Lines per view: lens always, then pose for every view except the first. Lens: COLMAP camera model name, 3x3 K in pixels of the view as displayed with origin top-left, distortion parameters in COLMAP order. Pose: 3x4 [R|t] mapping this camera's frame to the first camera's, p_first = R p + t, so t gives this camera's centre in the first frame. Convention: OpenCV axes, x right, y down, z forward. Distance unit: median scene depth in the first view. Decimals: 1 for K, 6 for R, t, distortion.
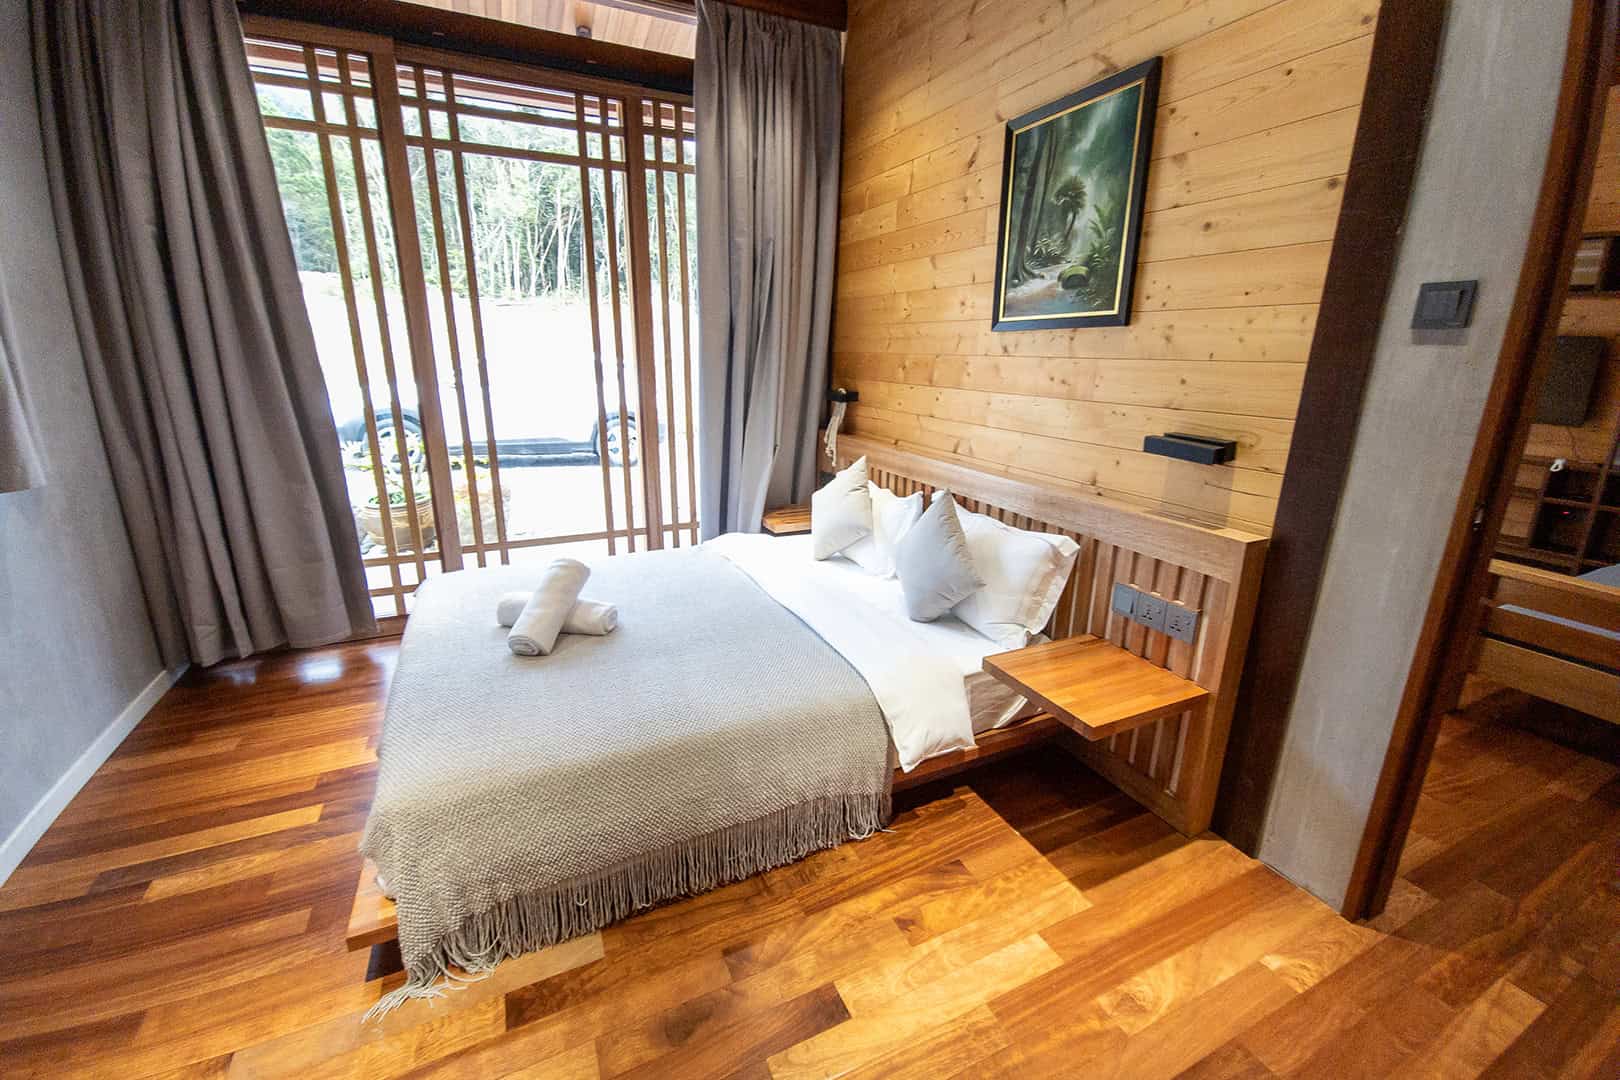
lens RADIAL K [[659.3, 0, 803.9], [0, 659.3, 529.8], [0, 0, 1]] dist [-0.000539, -0.002258]
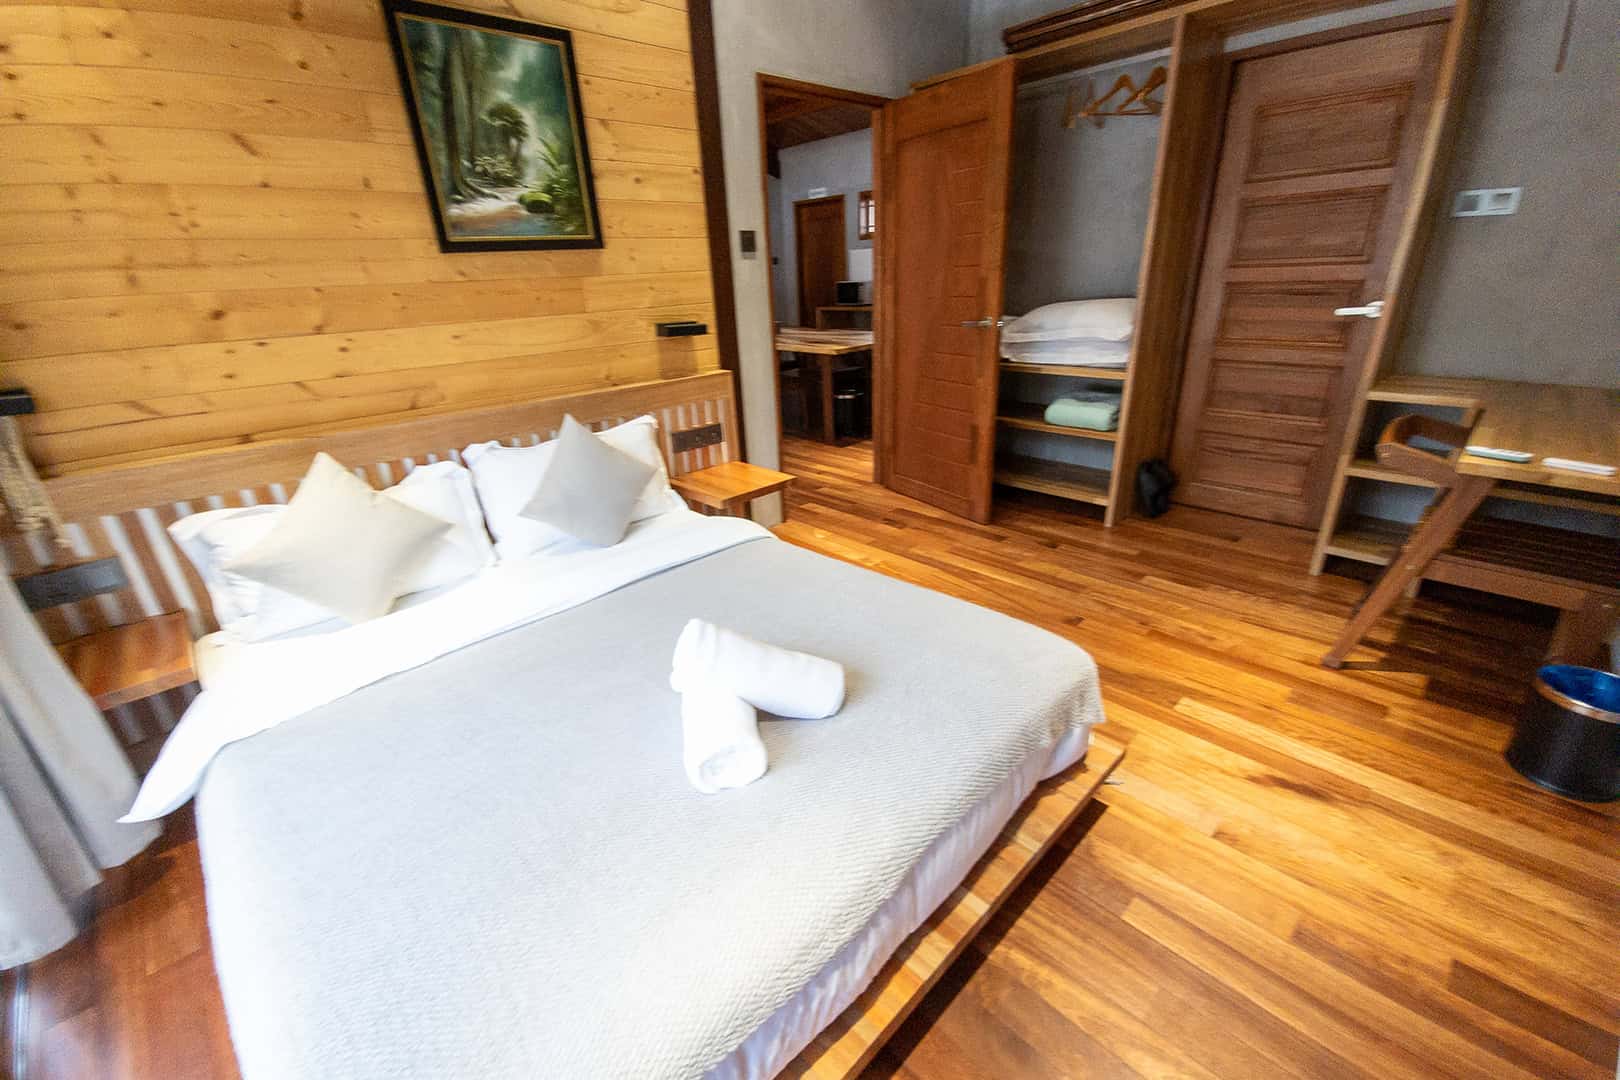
lens RADIAL K [[659.3, 0, 805.2], [0, 659.3, 541.9], [0, 0, 1]] dist [-0.000539, -0.002258]
pose [[-0.320682, -0.350342, 0.880013, -0.933204], [0.294630, 0.846095, 0.444204, -0.262358], [-0.900198, 0.401726, -0.168106, 1.024139]]
